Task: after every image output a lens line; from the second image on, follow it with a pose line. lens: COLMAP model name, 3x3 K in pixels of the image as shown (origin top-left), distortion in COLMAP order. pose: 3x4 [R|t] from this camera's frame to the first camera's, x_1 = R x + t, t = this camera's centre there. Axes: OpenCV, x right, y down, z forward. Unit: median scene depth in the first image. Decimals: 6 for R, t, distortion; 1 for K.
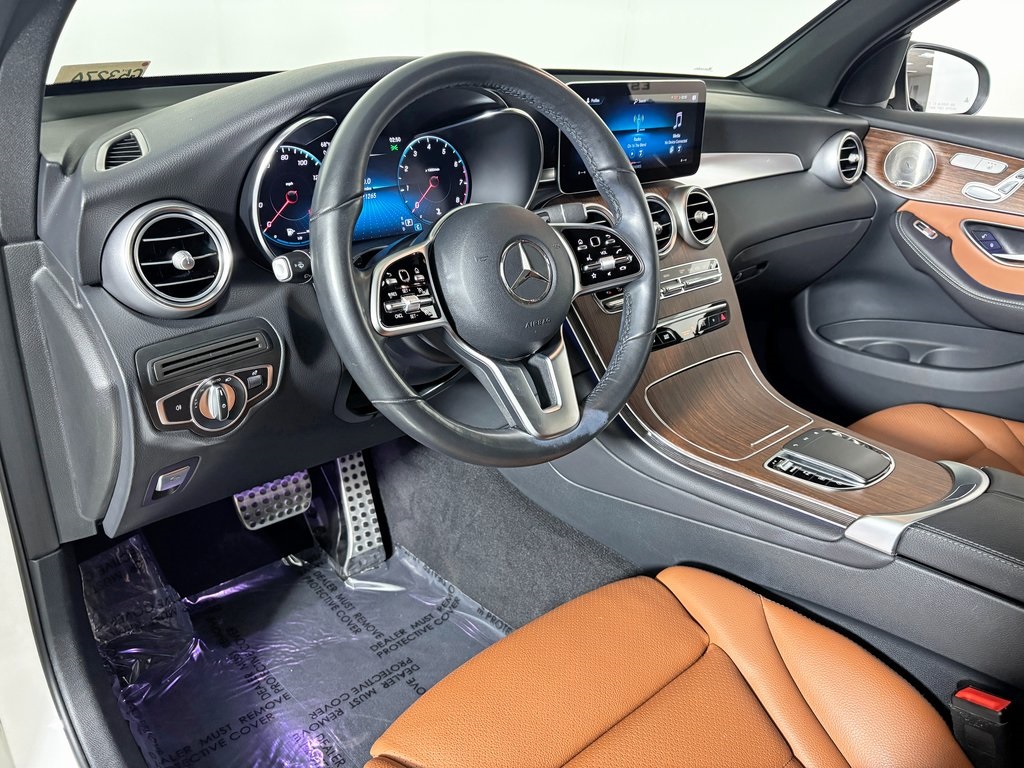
lens RADIAL K [[772.0, 0, 500.5], [0, 772.0, 387.6], [0, 0, 1]] dist [0.020635, -0.008022]
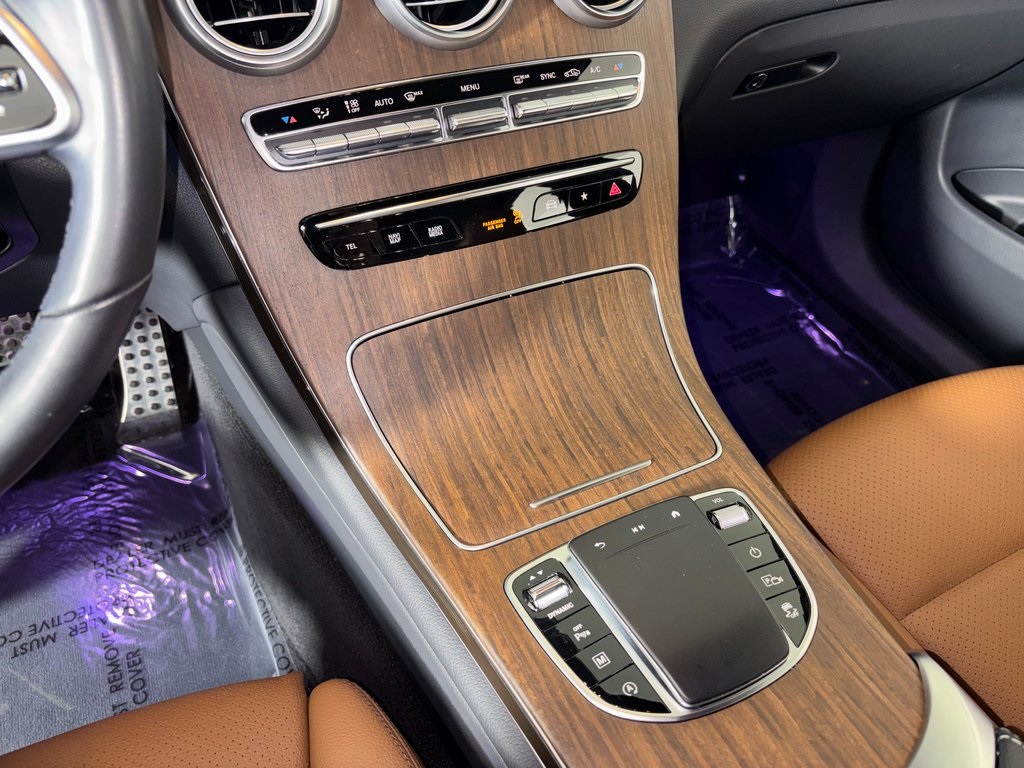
lens RADIAL K [[772.0, 0, 500.5], [0, 772.0, 387.6], [0, 0, 1]] dist [0.020635, -0.008022]
pose [[0.965289, 0.197793, -0.170573, 0.340048], [-0.128139, 0.927716, 0.350605, -0.141687], [0.227591, -0.316578, 0.920859, 0.535730]]
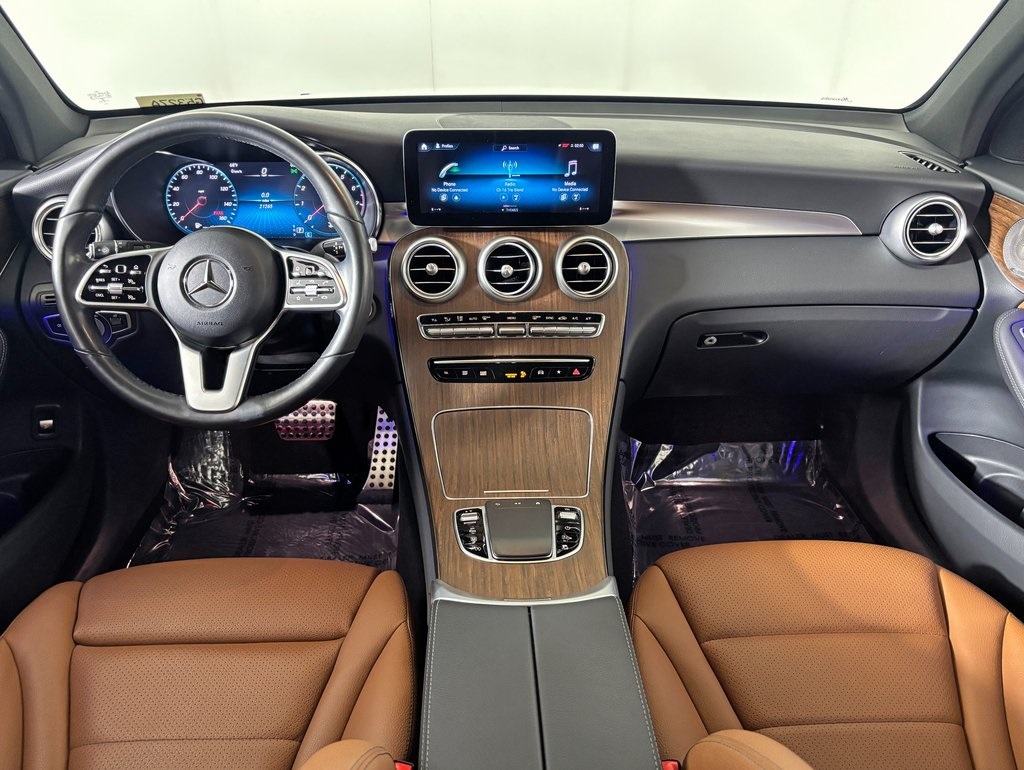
lens RADIAL K [[772.0, 0, 500.5], [0, 772.0, 388.6], [0, 0, 1]] dist [0.020635, -0.008022]
pose [[0.775904, 0.266328, -0.571877, 0.817709], [-0.243436, 0.962706, 0.118053, -0.170515], [0.581990, 0.047618, 0.811801, 0.153758]]
